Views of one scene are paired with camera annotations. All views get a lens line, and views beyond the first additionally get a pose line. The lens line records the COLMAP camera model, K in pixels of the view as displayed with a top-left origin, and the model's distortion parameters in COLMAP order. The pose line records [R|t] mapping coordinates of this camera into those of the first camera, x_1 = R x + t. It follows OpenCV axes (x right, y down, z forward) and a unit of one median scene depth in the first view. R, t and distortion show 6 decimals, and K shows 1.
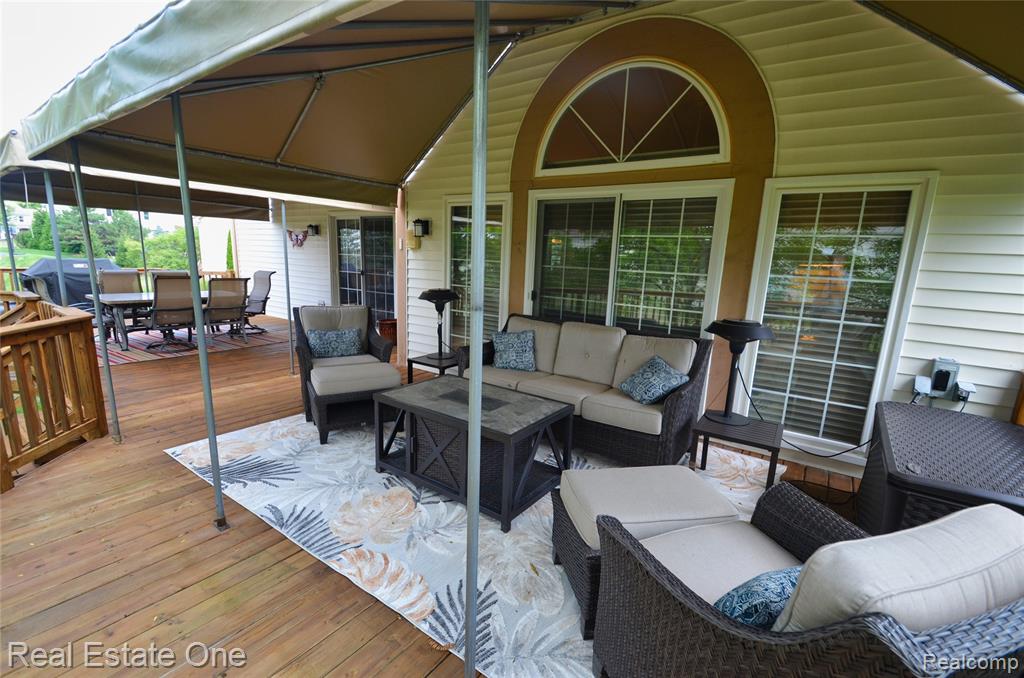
lens RADIAL K [[449.7, 0, 516.0], [0, 449.7, 350.3], [0, 0, 1]] dist [0.016267, -0.017958]
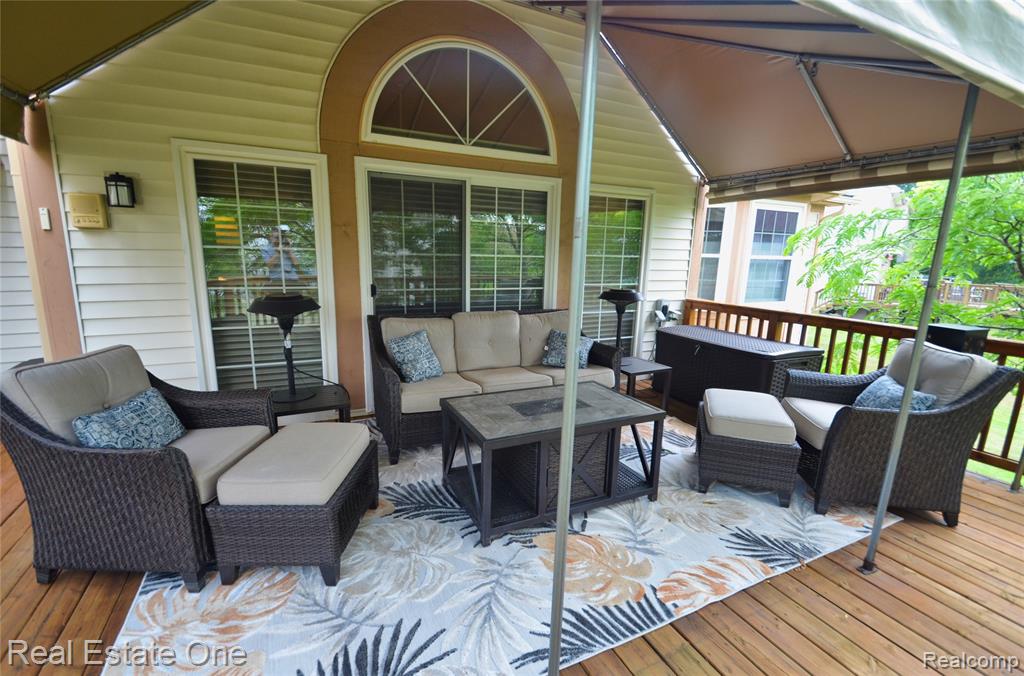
lens RADIAL K [[468.6, 0, 504.3], [0, 468.6, 347.2], [0, 0, 1]] dist [0.021148, -0.021127]
pose [[0.485823, -0.206467, 0.849322, -0.697471], [0.173800, 0.975116, 0.137631, -0.115369], [-0.856603, 0.080748, 0.509618, 0.448313]]
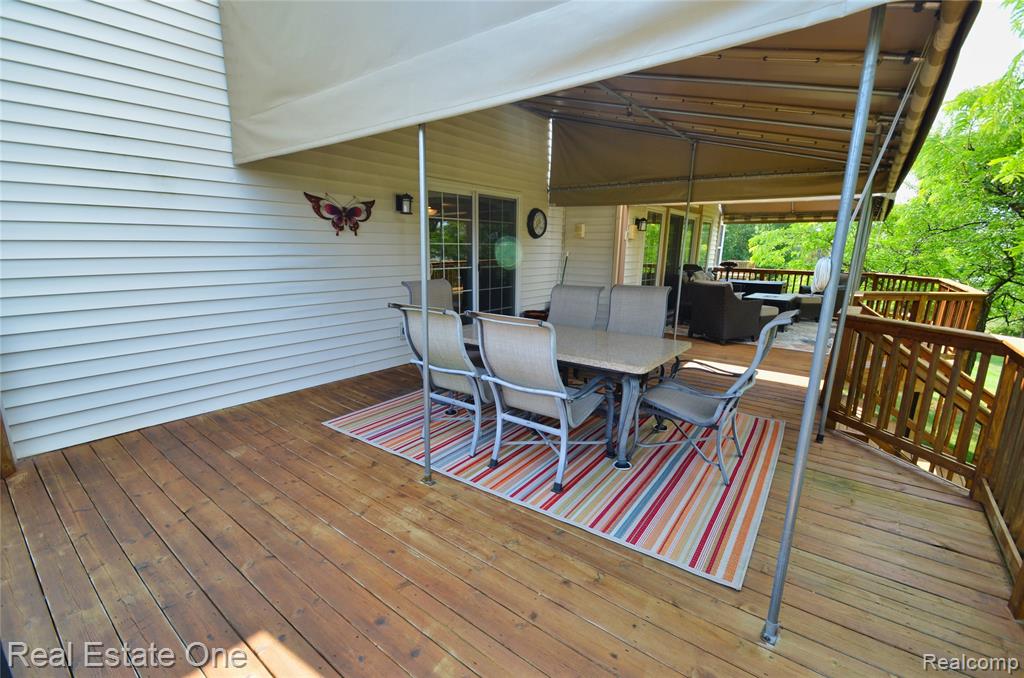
lens RADIAL K [[449.7, 0, 516.0], [0, 449.7, 350.3], [0, 0, 1]] dist [0.016267, -0.017958]
pose [[0.049597, -0.266036, 0.962686, -2.317121], [0.183365, 0.949915, 0.253060, -0.451083], [-0.981793, 0.163972, 0.095895, 1.823701]]
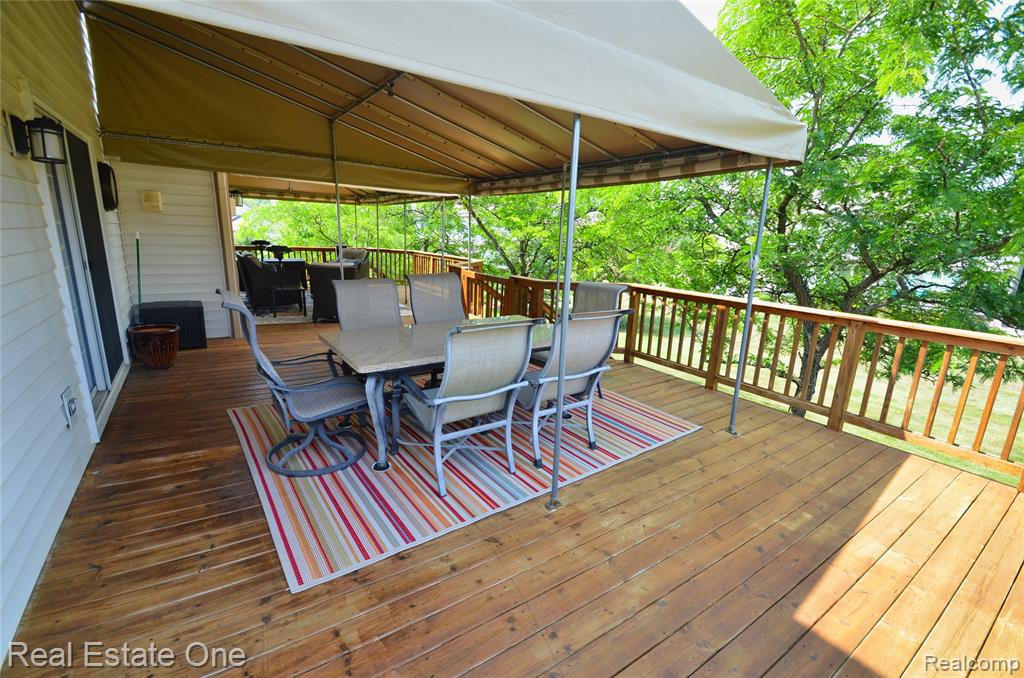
lens RADIAL K [[449.7, 0, 516.0], [0, 449.7, 350.3], [0, 0, 1]] dist [0.016267, -0.017958]
pose [[-0.932679, -0.164711, 0.320904, -1.785733], [-0.008736, 0.899708, 0.436405, -0.595506], [-0.360600, 0.404222, -0.840578, 2.582914]]
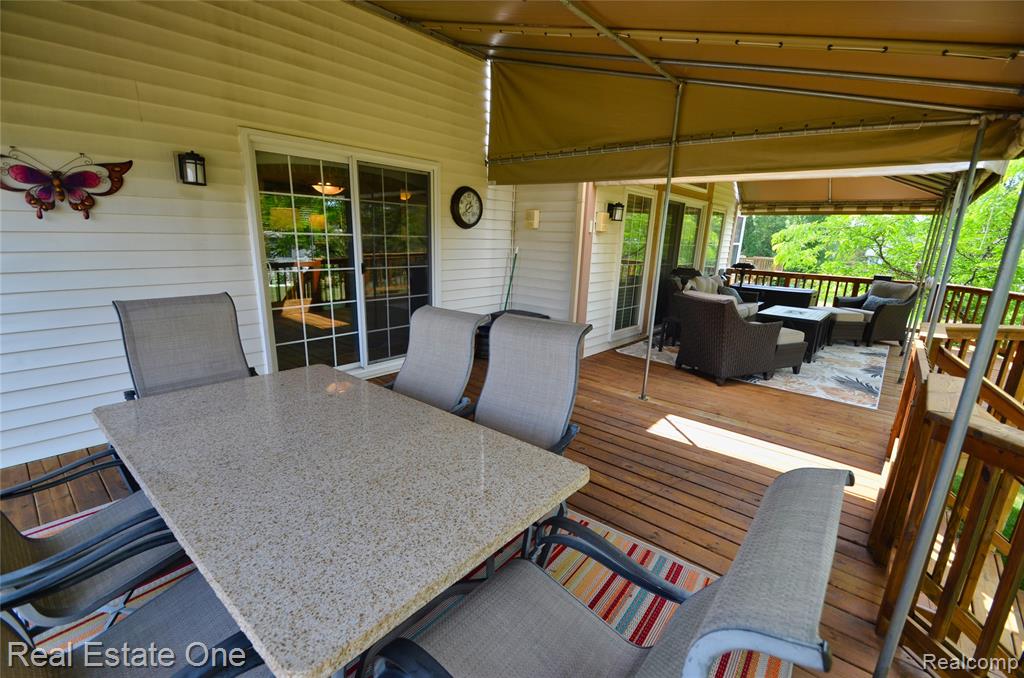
lens RADIAL K [[449.7, 0, 516.0], [0, 449.7, 350.3], [0, 0, 1]] dist [0.016267, -0.017958]
pose [[0.101001, -0.284858, 0.953234, -1.779753], [0.165801, 0.949554, 0.266190, -0.391786], [-0.980973, 0.131162, 0.143135, 1.553433]]
